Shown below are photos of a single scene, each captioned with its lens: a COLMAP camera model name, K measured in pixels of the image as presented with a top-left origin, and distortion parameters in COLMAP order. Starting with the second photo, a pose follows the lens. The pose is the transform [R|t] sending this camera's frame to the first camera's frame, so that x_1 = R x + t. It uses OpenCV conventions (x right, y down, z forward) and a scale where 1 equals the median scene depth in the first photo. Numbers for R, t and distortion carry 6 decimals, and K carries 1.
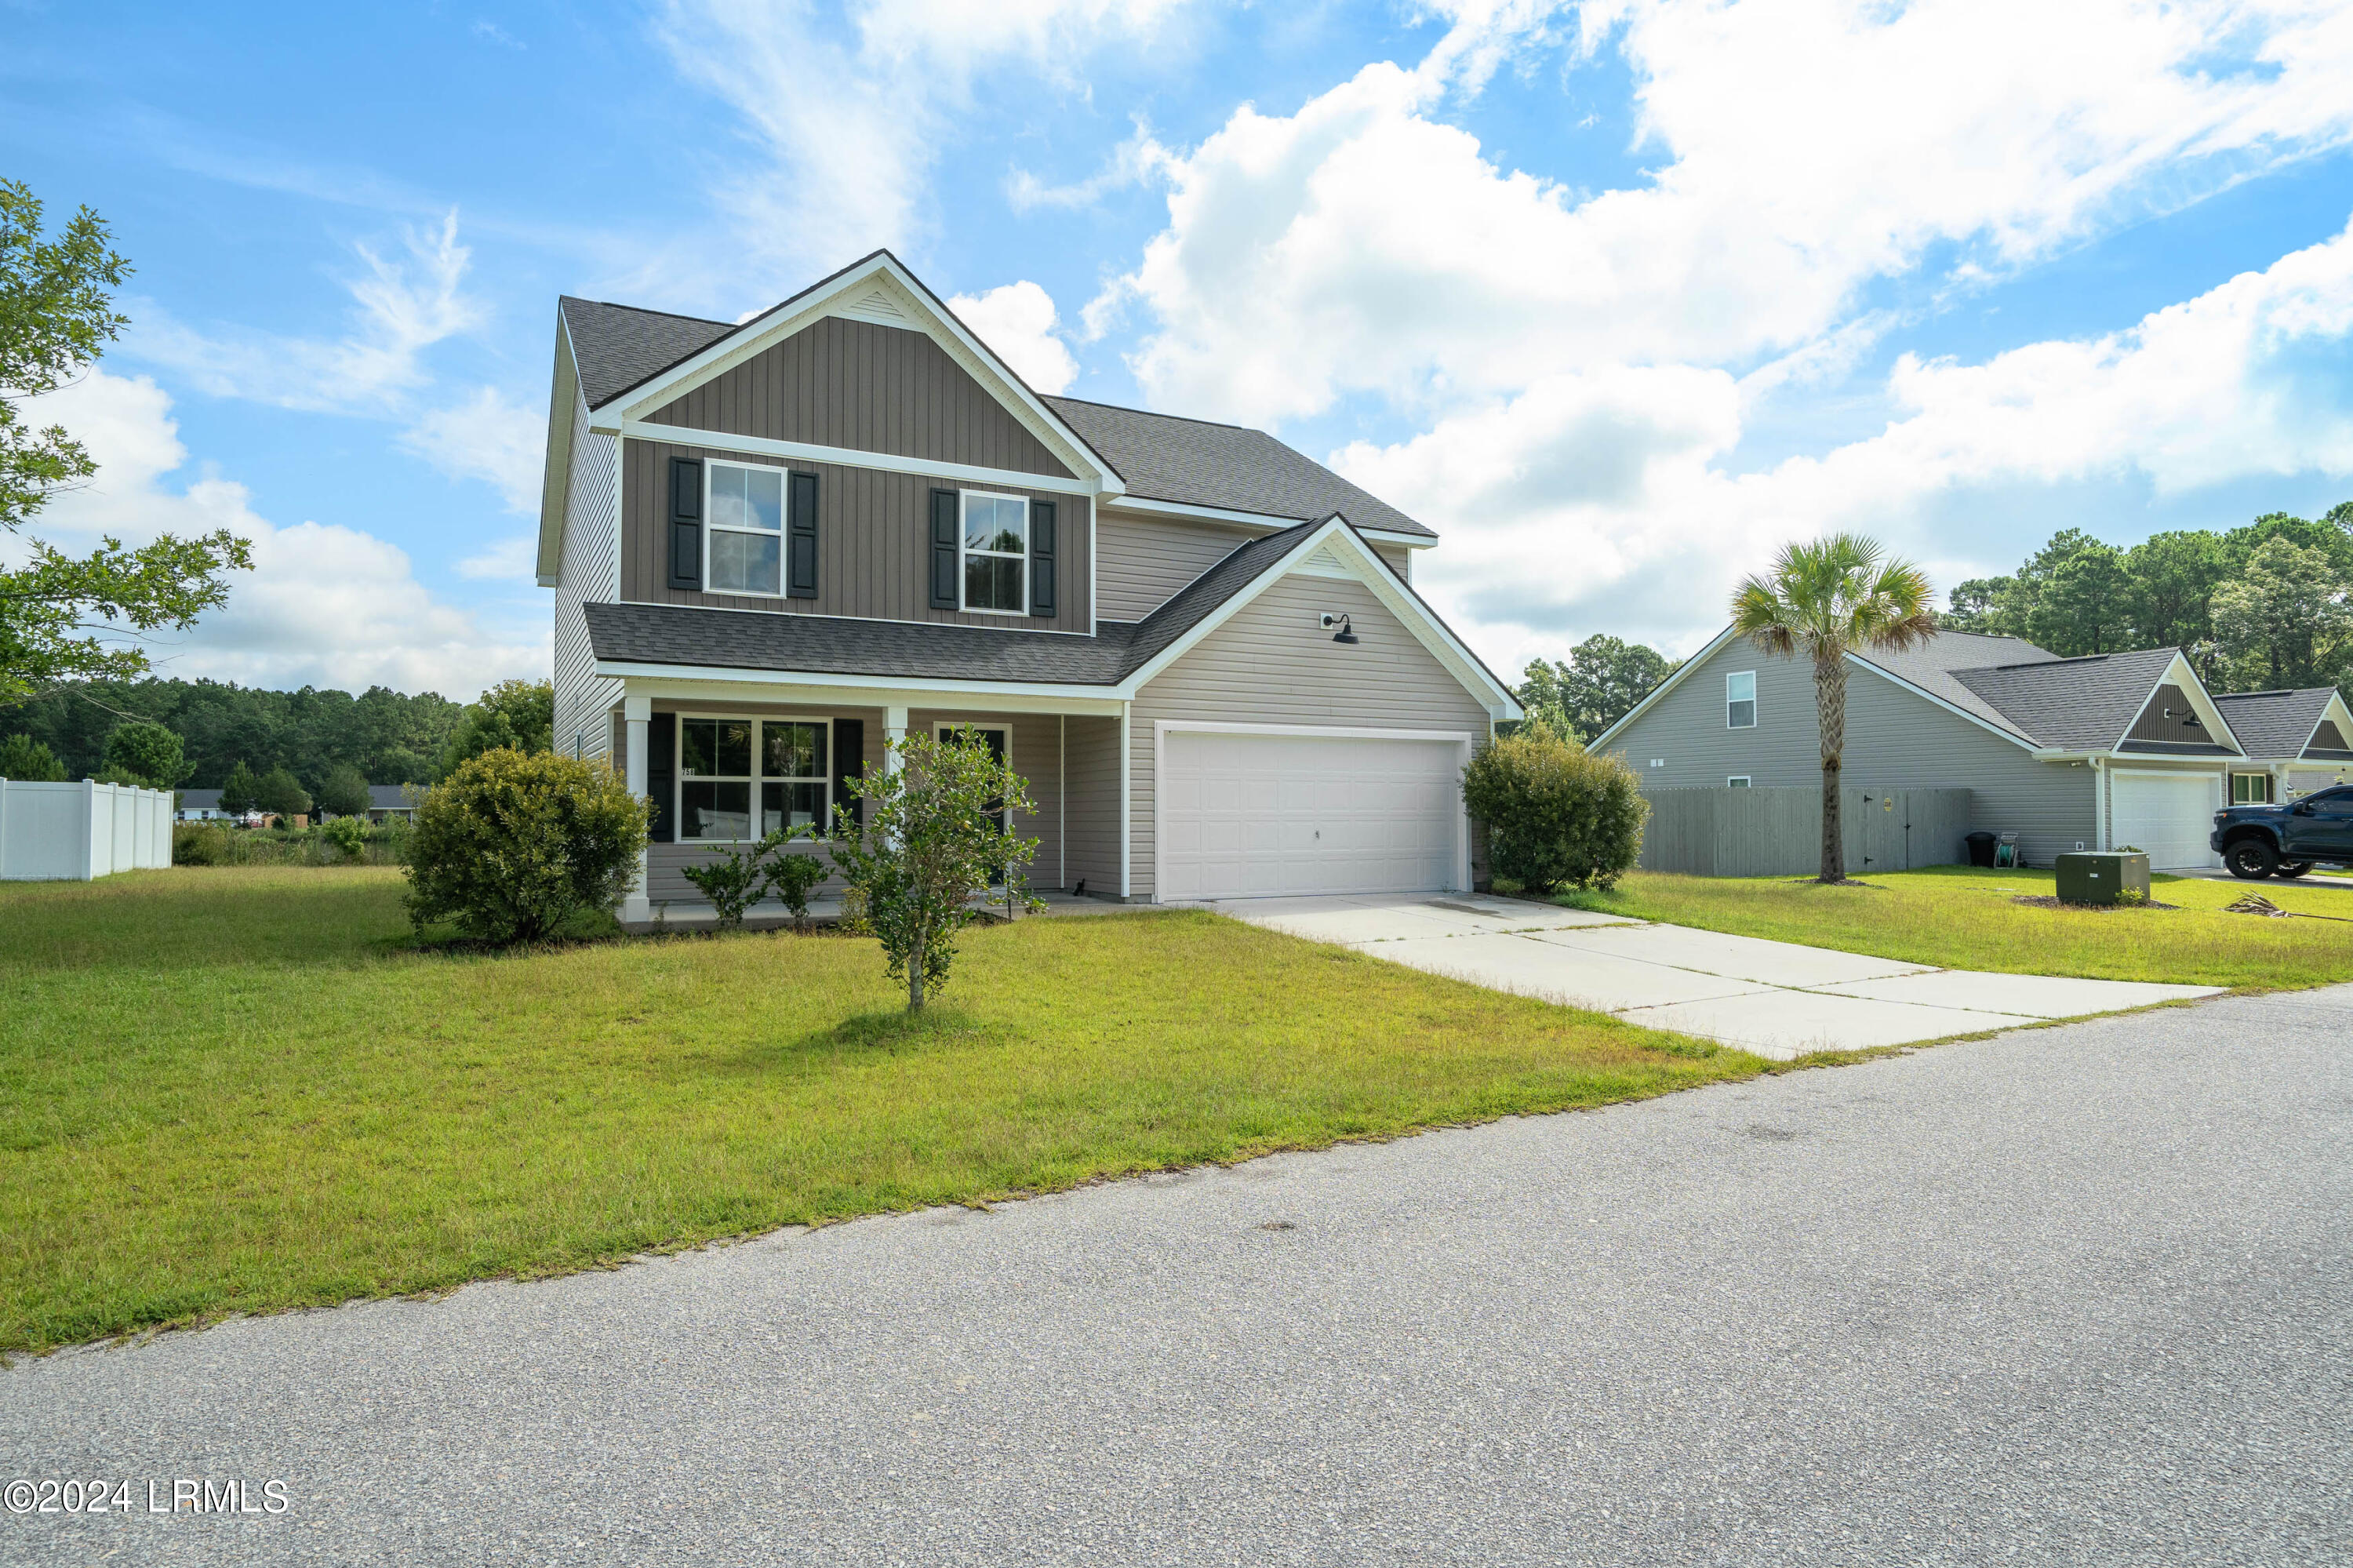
lens RADIAL K [[1279.8, 0, 1176.5], [0, 1279.8, 788.6], [0, 0, 1]] dist [0.001401, -0.000174]
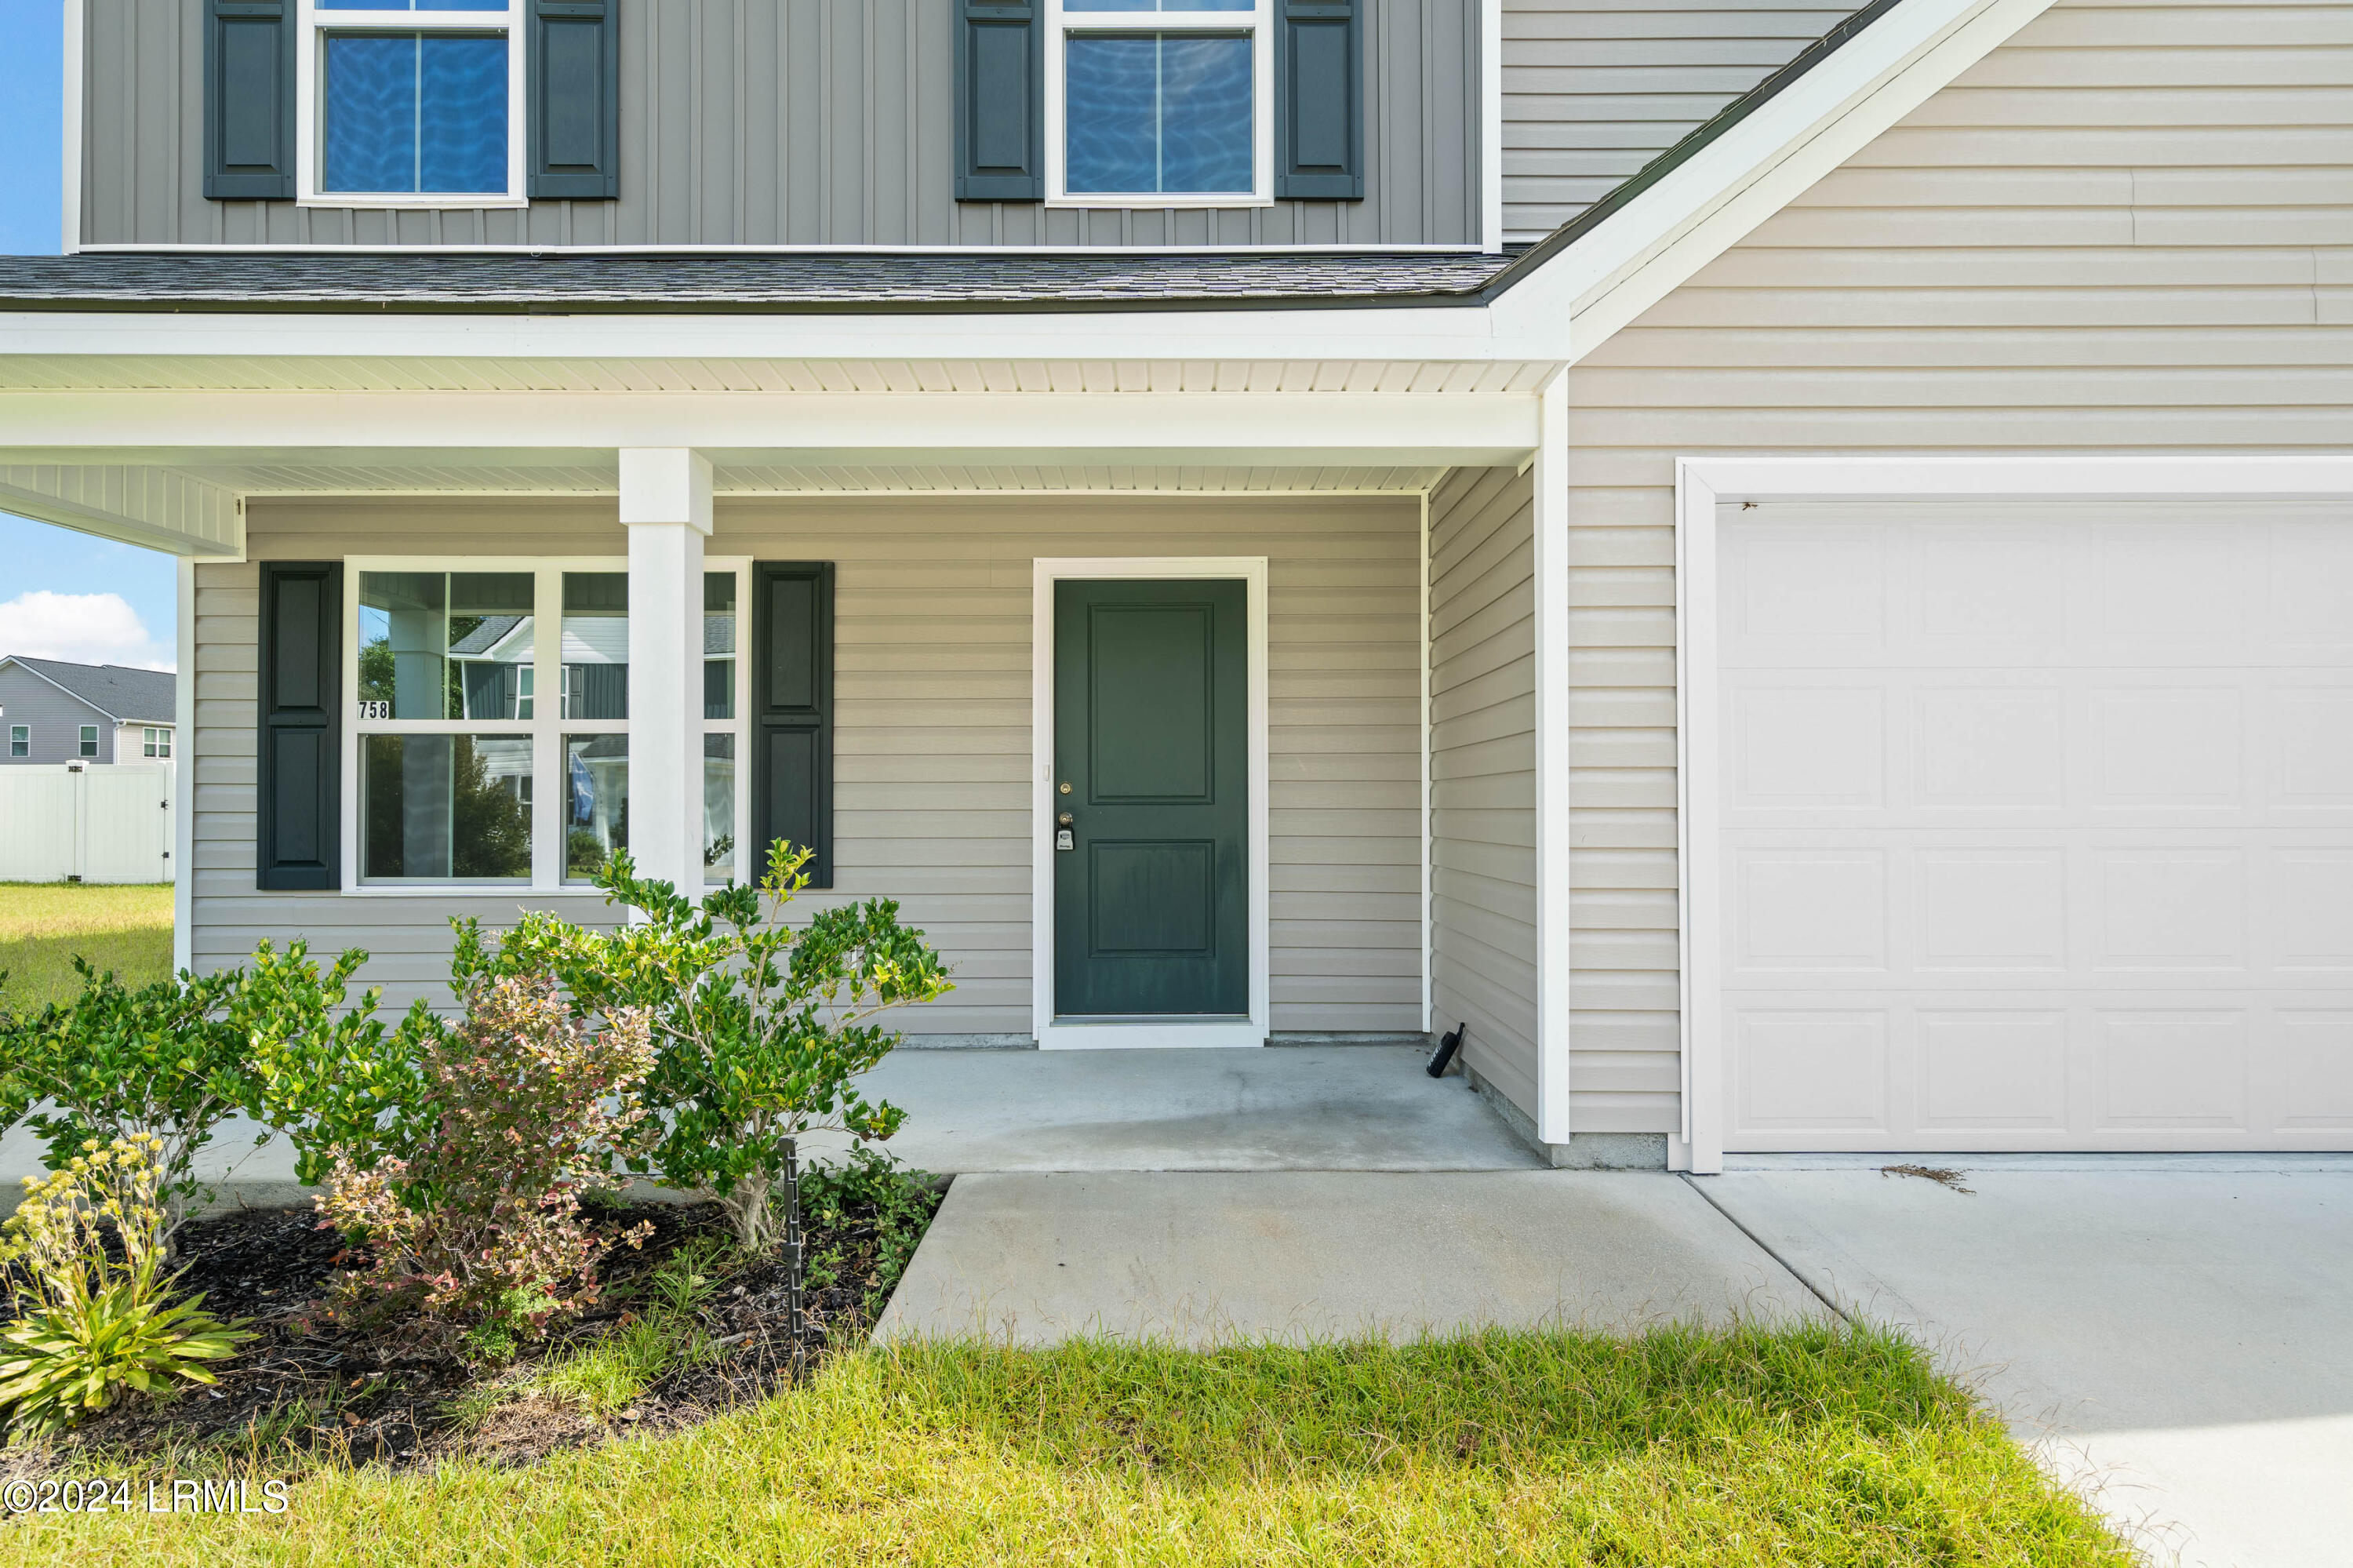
lens RADIAL K [[1279.8, 0, 1175.8], [0, 1279.8, 791.8], [0, 0, 1]] dist [0.001401, -0.000174]
pose [[0.885077, -0.003113, -0.465434, 0.013287], [0.012870, 0.999759, 0.017788, 0.007401], [0.465267, -0.021734, 0.884904, 0.728784]]
